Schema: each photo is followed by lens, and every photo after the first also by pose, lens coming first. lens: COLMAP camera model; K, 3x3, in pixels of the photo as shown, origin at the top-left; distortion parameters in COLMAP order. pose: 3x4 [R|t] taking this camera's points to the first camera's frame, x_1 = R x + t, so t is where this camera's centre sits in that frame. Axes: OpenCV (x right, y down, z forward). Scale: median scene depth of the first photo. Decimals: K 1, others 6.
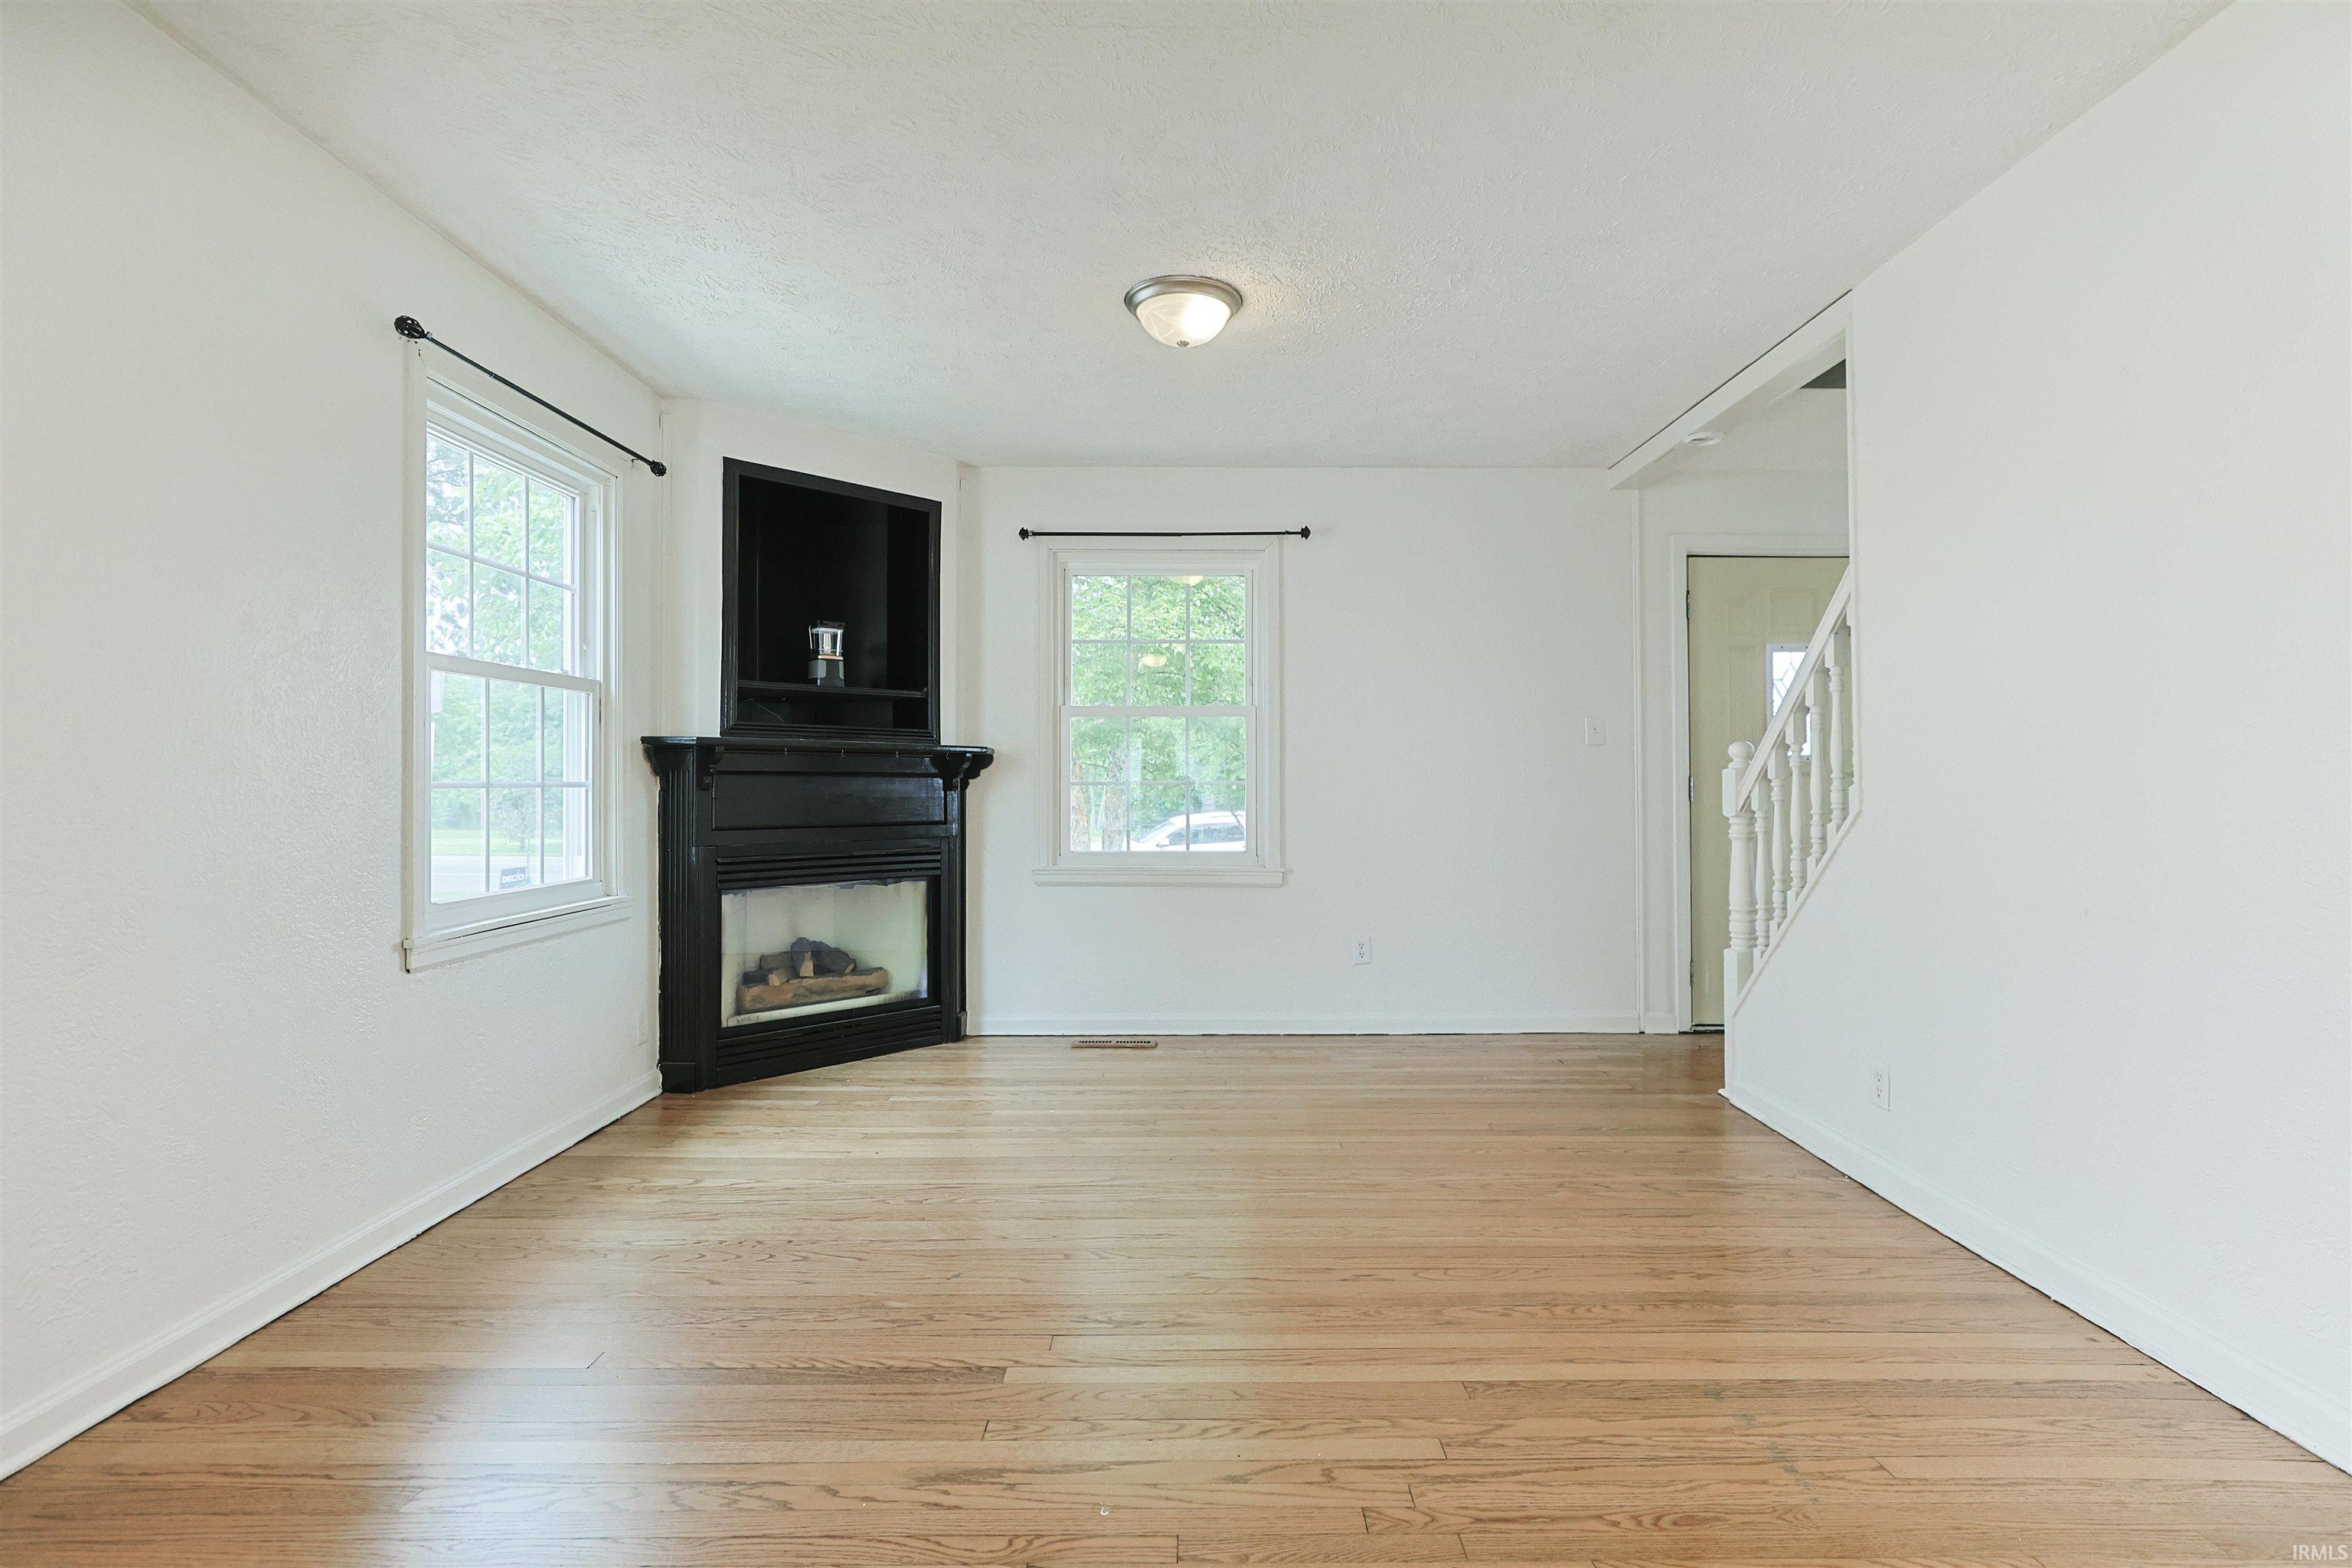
lens RADIAL K [[1240.4, 0, 1179.0], [0, 1240.4, 775.4], [0, 0, 1]] dist [-0.016658, 0.000998]
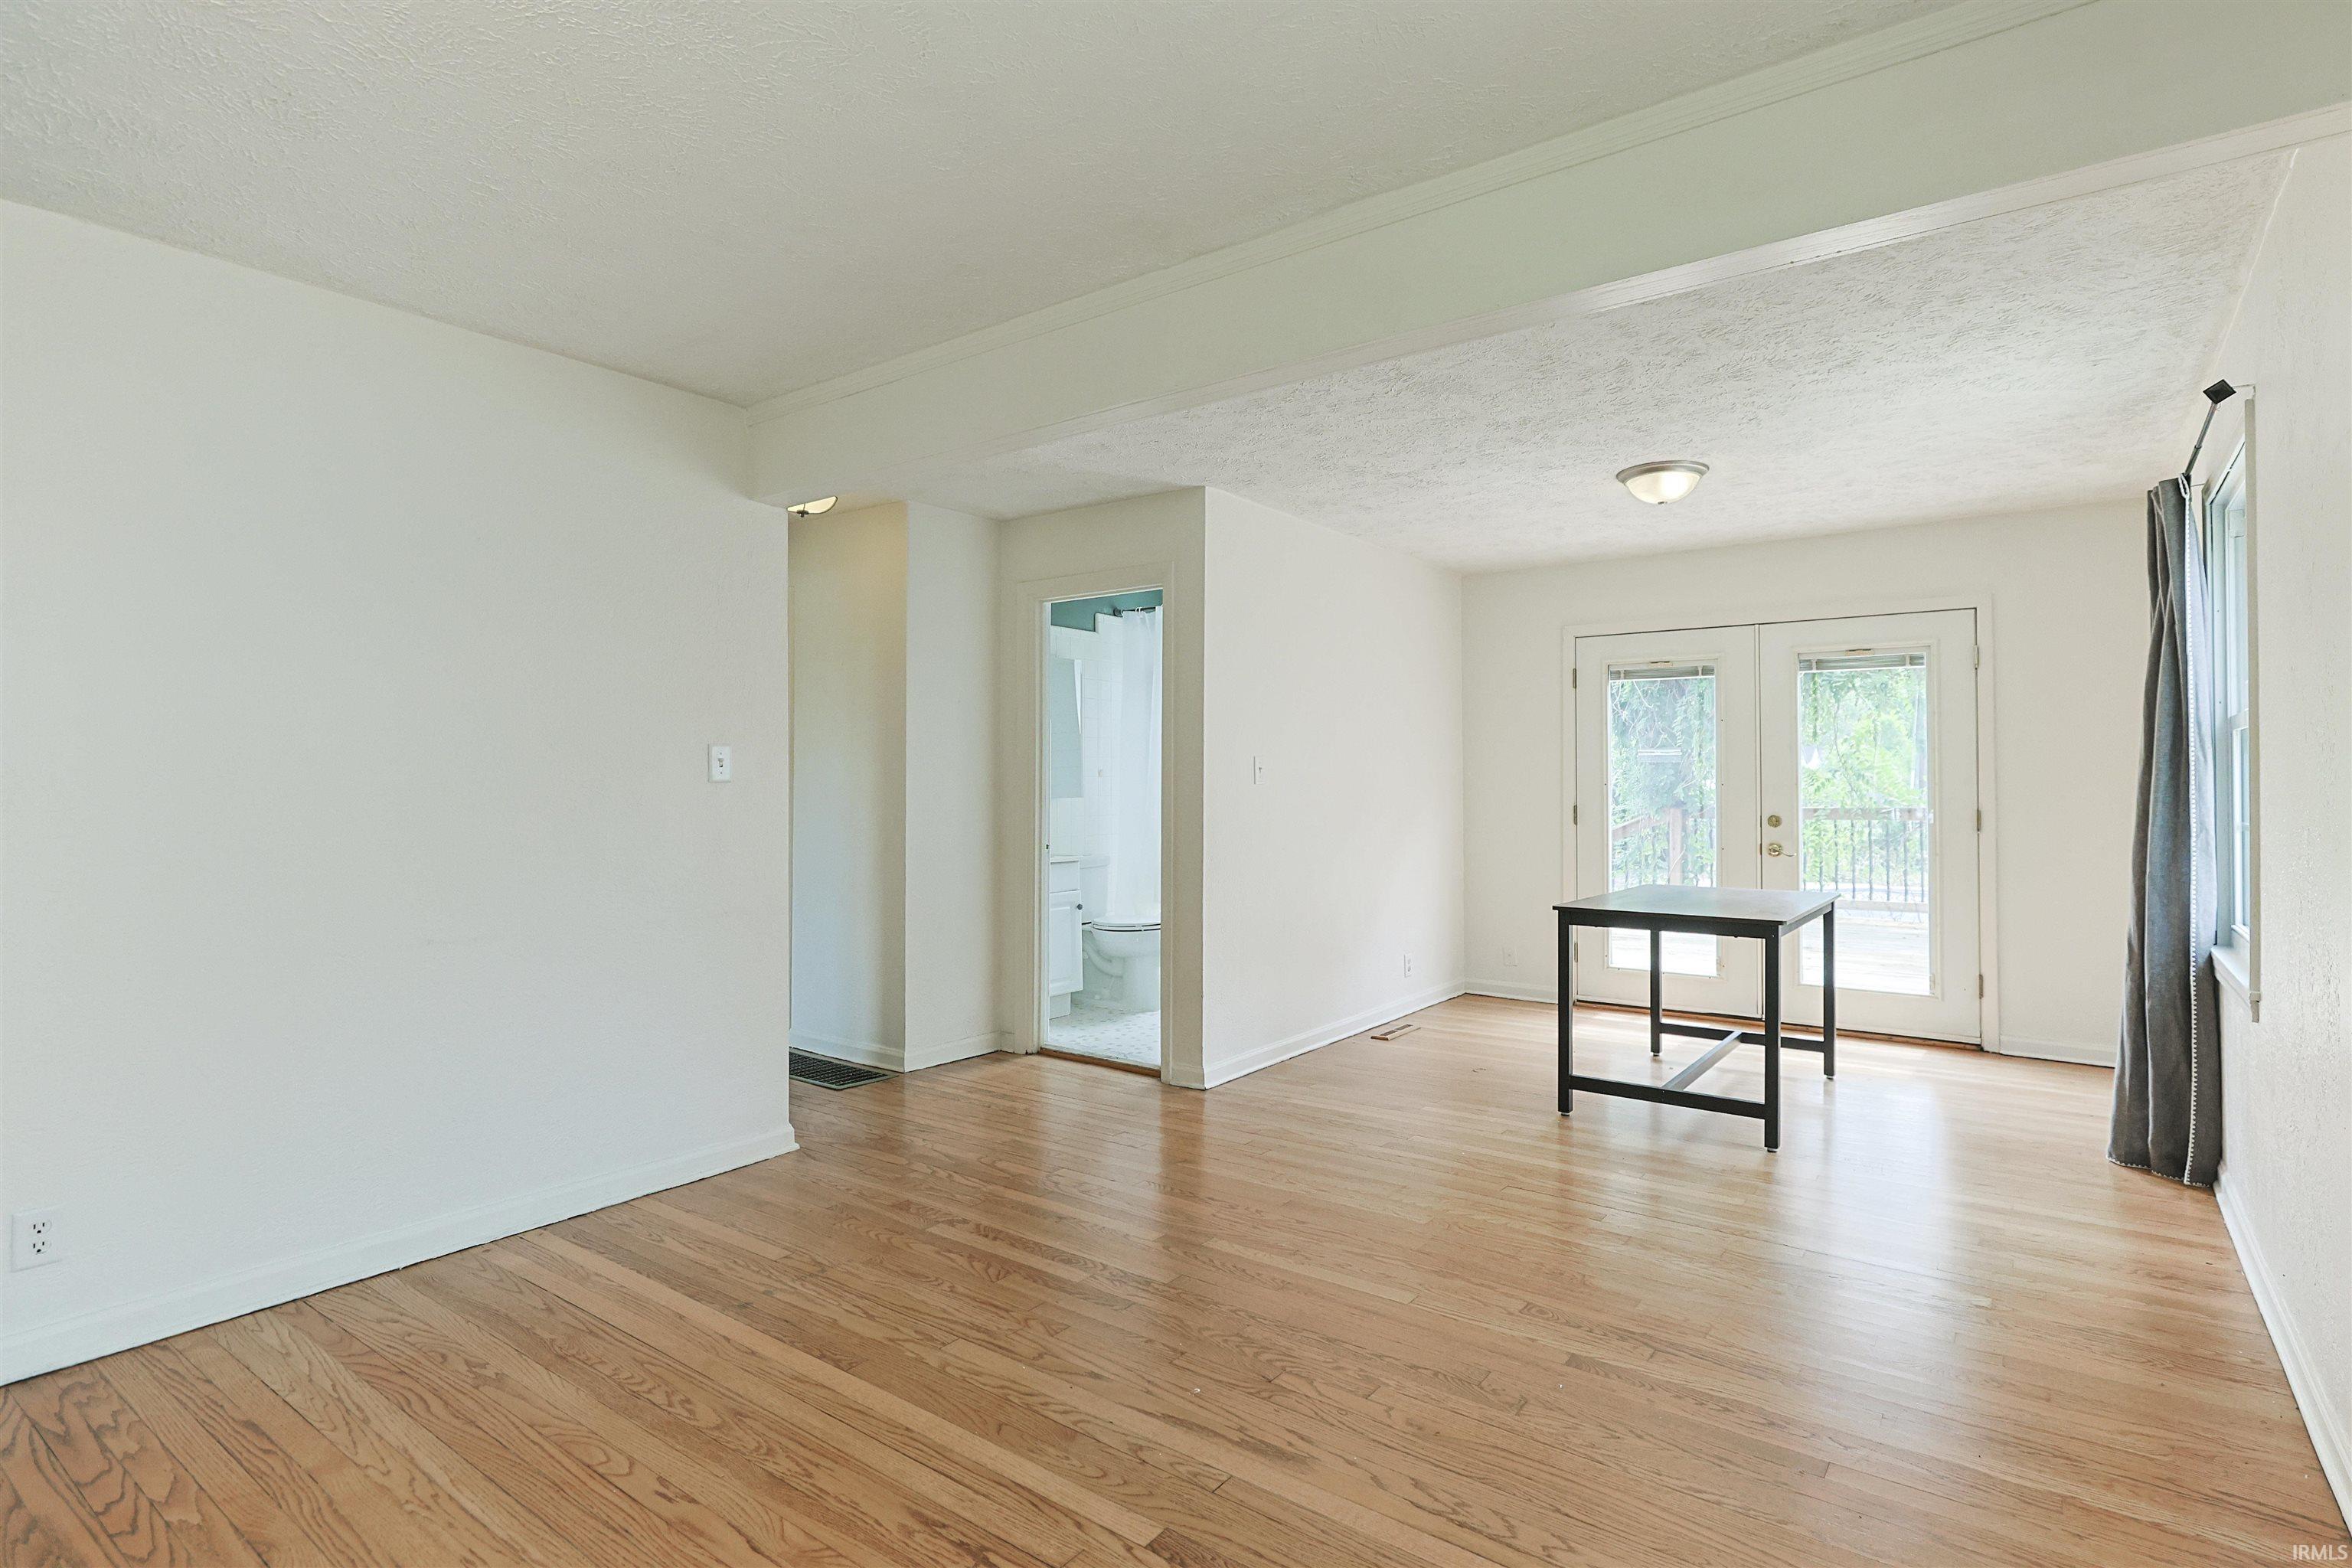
lens RADIAL K [[1164.7, 0, 1148.8], [0, 1164.7, 763.3], [0, 0, 1]] dist [-0.018723, 0.007884]
pose [[-0.799988, 0.013740, 0.599859, -0.338662], [-0.000479, 0.999723, -0.023538, -0.026648], [-0.600016, -0.019117, -0.799759, 0.882461]]
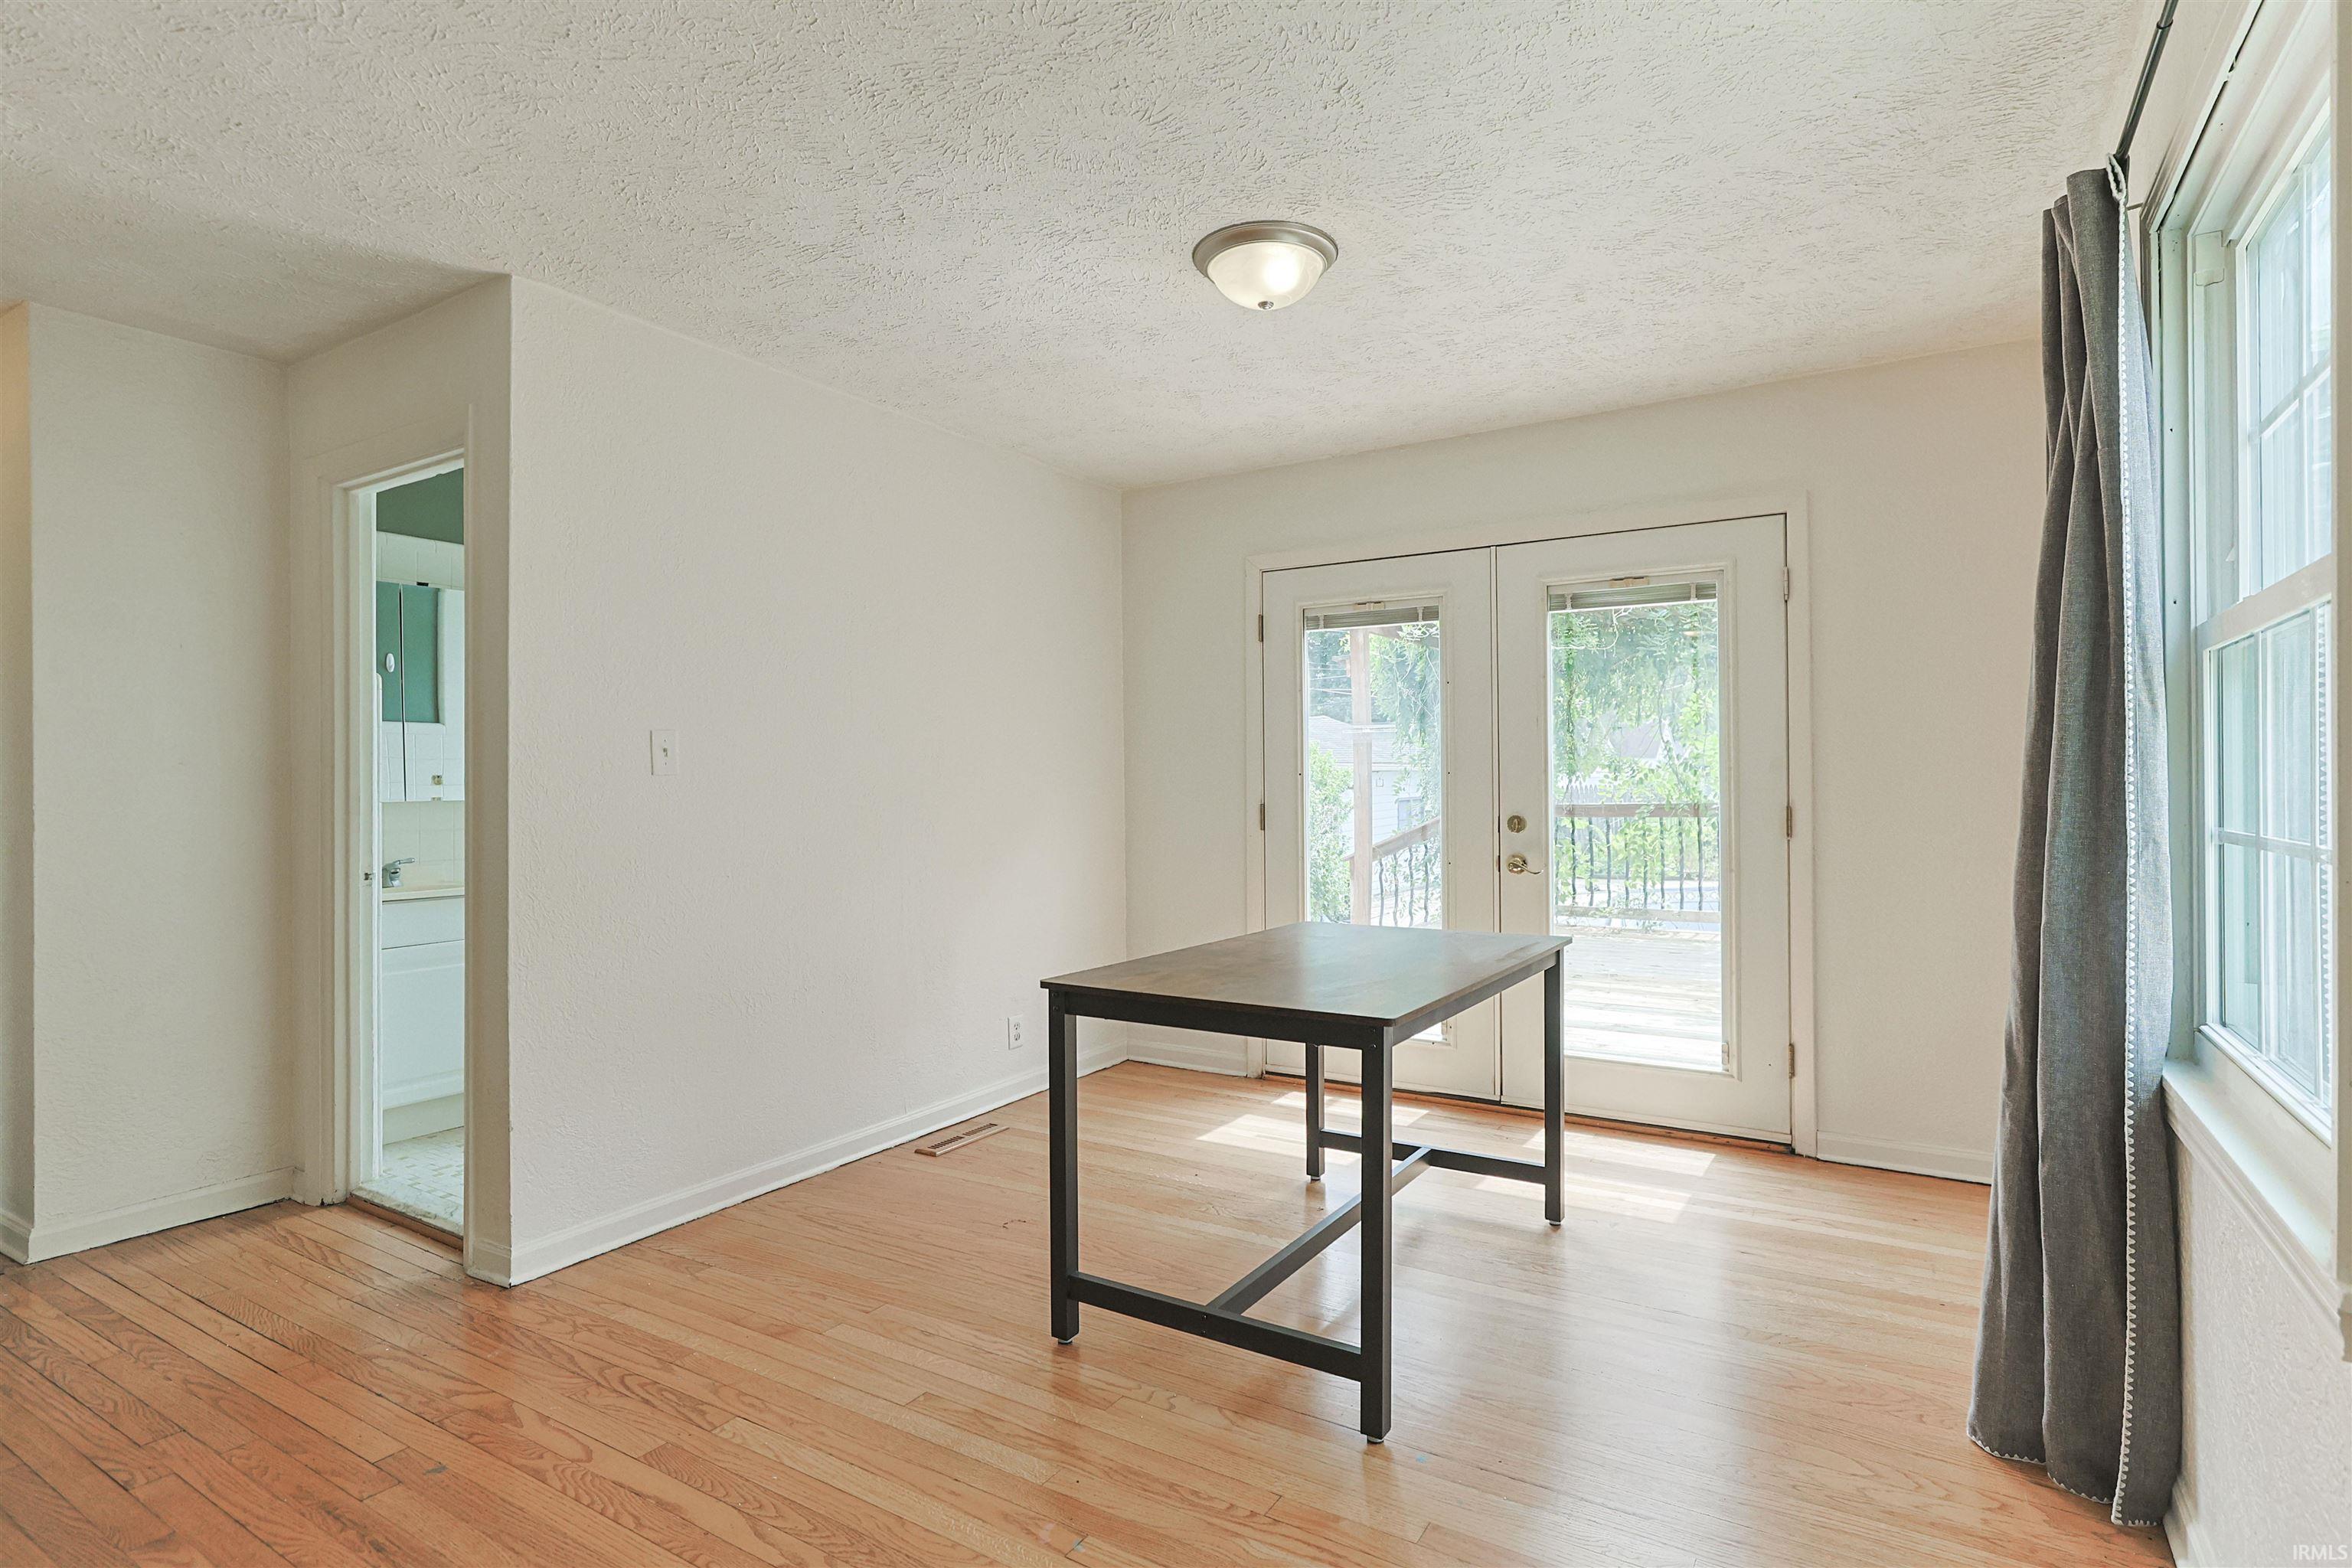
lens RADIAL K [[1164.7, 0, 1109.1], [0, 1164.7, 781.0], [0, 0, 1]] dist [-0.018723, 0.007884]
pose [[-0.832840, 0.011685, 0.553390, -0.363331], [0.008085, 0.999927, -0.008945, -0.020731], [-0.553454, -0.002975, -0.832874, 0.316847]]
